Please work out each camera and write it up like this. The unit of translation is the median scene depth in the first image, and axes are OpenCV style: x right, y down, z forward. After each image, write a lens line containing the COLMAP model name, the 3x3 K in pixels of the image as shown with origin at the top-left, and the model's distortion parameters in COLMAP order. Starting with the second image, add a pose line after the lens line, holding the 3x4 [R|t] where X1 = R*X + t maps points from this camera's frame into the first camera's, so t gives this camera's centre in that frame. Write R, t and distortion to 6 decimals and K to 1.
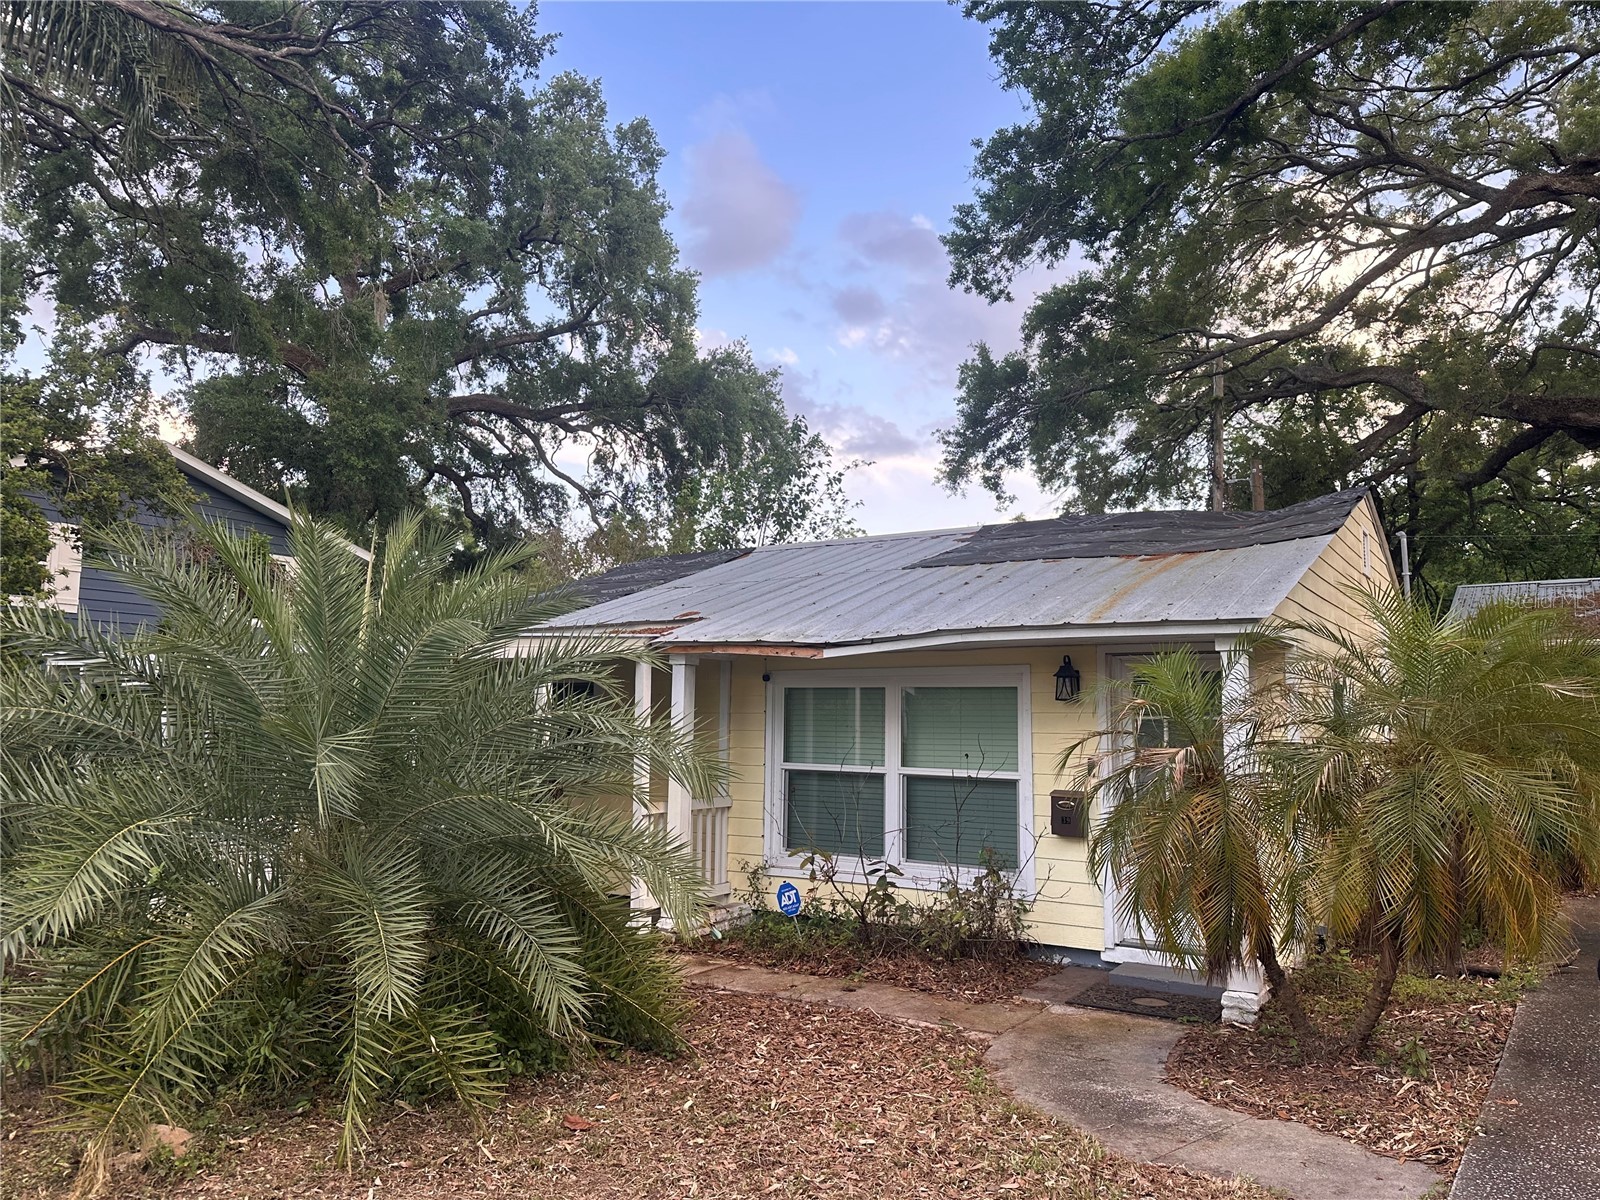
lens RADIAL K [[1155.1, 0, 800.0], [0, 1155.1, 600.0], [0, 0, 1]] dist [0.134837, -0.188566]
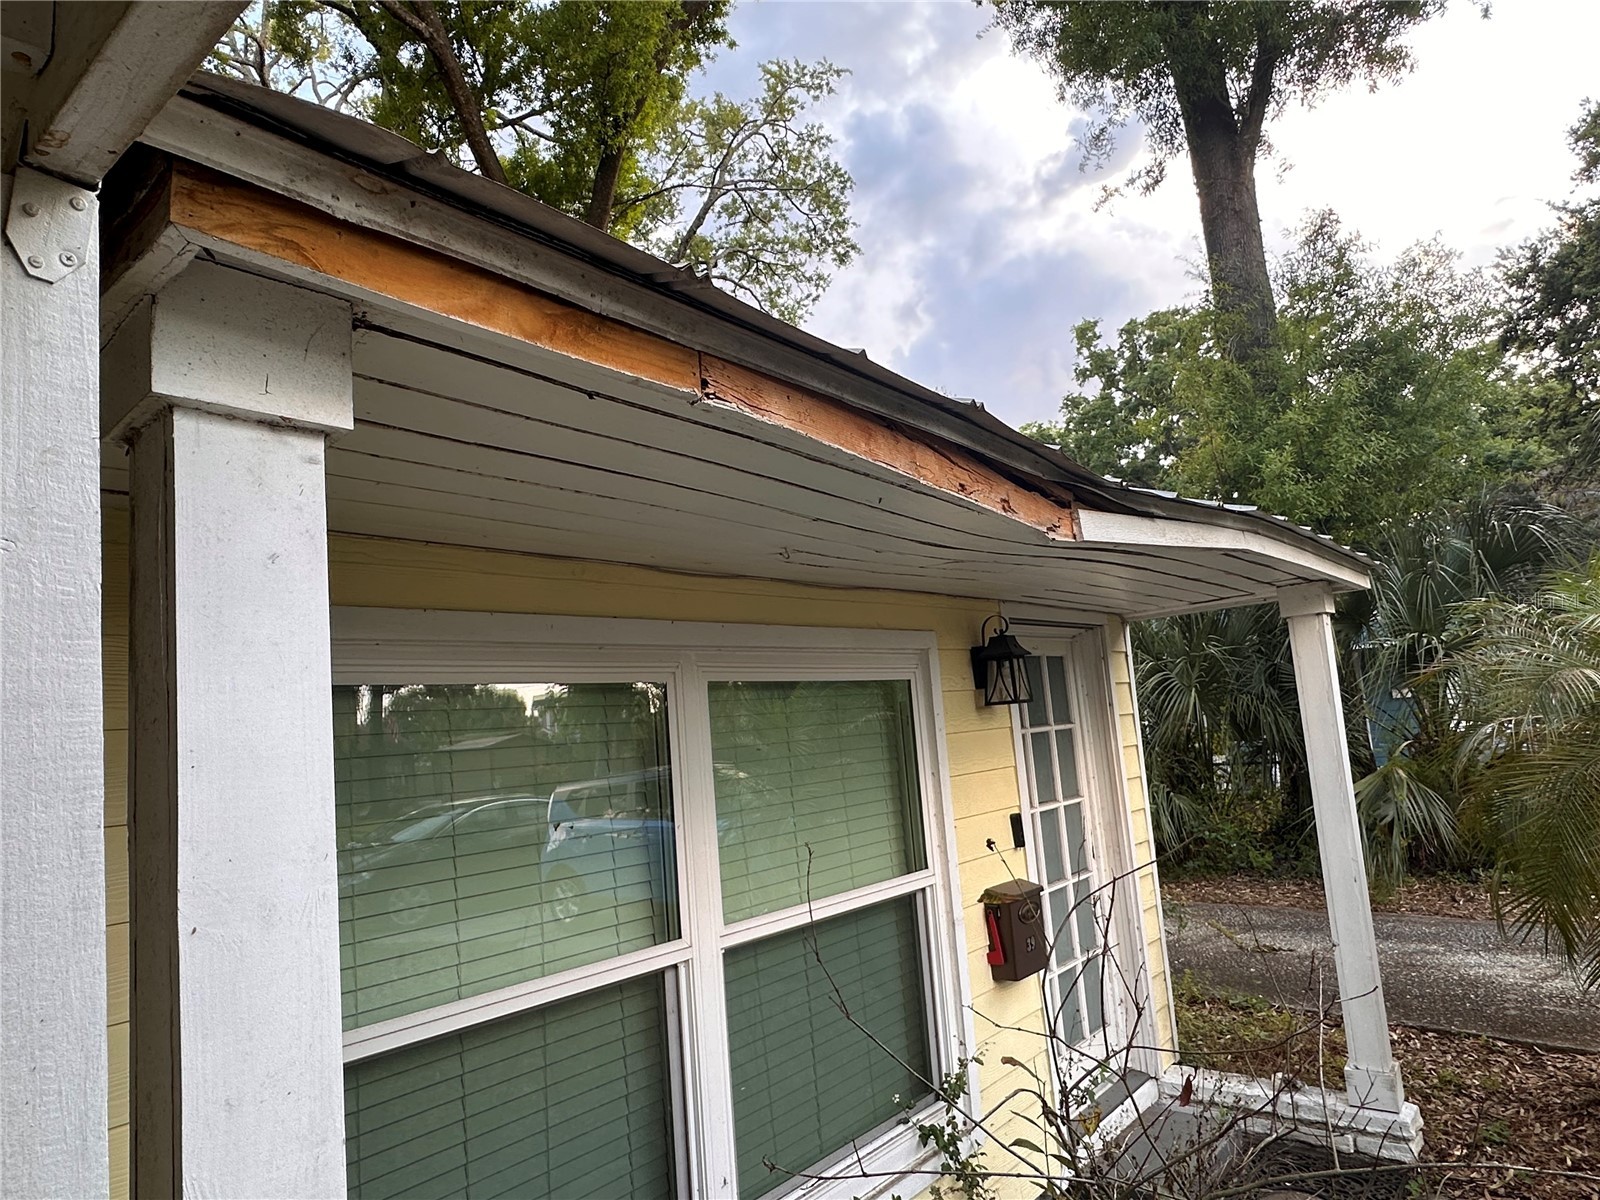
lens RADIAL K [[996.6, 0, 790.9], [0, 996.6, 608.3], [0, 0, 1]] dist [-0.003465, -0.002327]
pose [[0.107988, 0.105832, 0.988503, -0.062870], [-0.027994, 0.994247, -0.103389, 0.026670], [-0.993758, -0.016507, 0.110329, 0.302512]]
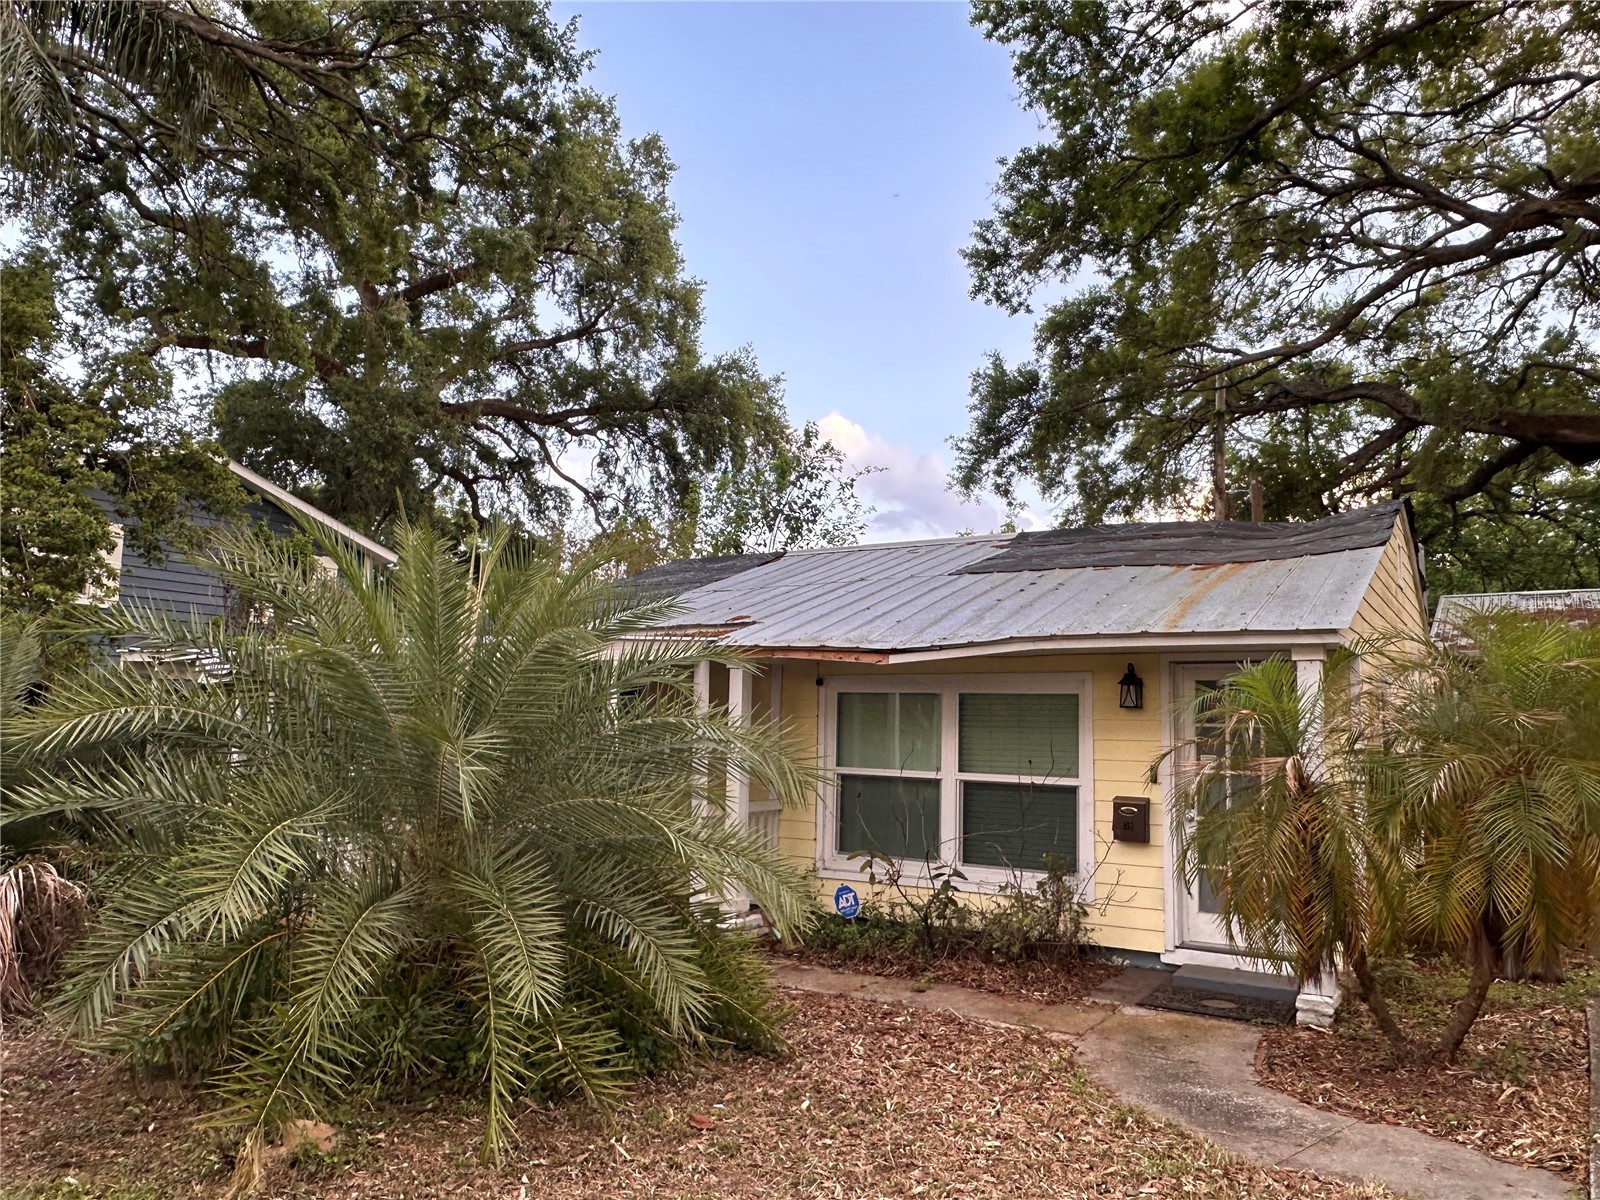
lens RADIAL K [[1135.2, 0, 782.3], [0, 1135.2, 602.8], [0, 0, 1]] dist [0.025709, -0.036510]
pose [[0.999946, 0.010397, 0.000318, -0.021570], [-0.010397, 0.999946, 0.000786, -0.000729], [-0.000310, -0.000790, 1.000000, 0.003617]]
